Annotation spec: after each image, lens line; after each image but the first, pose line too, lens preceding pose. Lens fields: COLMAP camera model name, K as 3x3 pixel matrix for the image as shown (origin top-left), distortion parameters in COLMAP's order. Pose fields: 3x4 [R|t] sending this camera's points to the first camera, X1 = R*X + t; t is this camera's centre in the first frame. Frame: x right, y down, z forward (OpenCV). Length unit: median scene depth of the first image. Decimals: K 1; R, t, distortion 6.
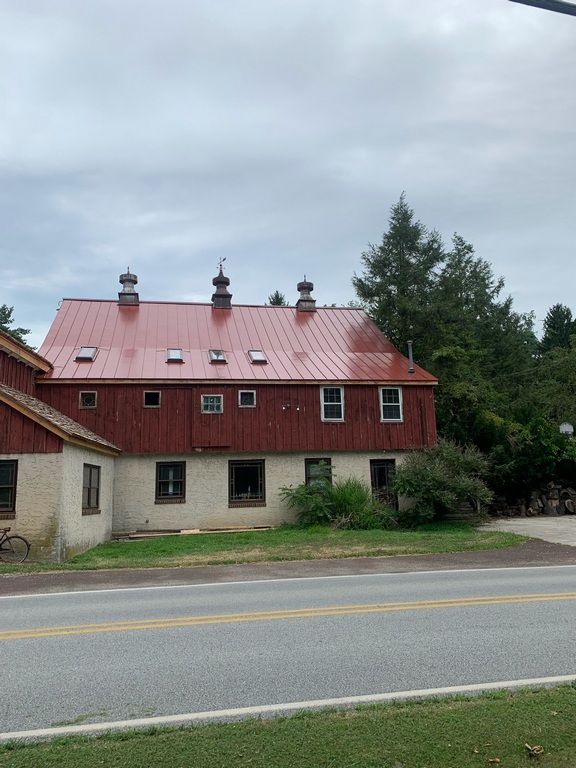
lens RADIAL K [[591.4, 0, 286.9], [0, 591.4, 370.9], [0, 0, 1]] dist [0.052846, -0.003713]
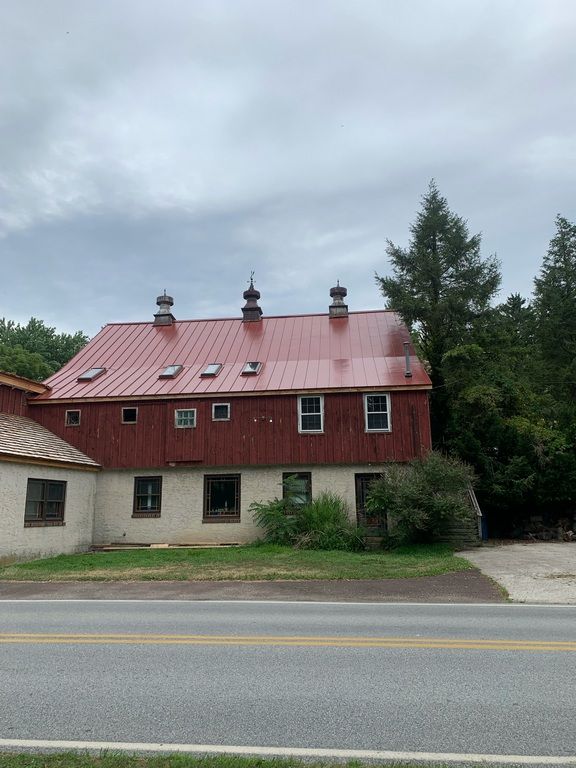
lens RADIAL K [[583.4, 0, 312.6], [0, 583.4, 368.3], [0, 0, 1]] dist [0.091584, -0.192378]
pose [[0.953300, -0.053608, -0.297228, 0.363567], [0.046995, 0.998464, -0.029355, 0.009841], [0.298345, 0.014016, 0.954355, 0.110087]]
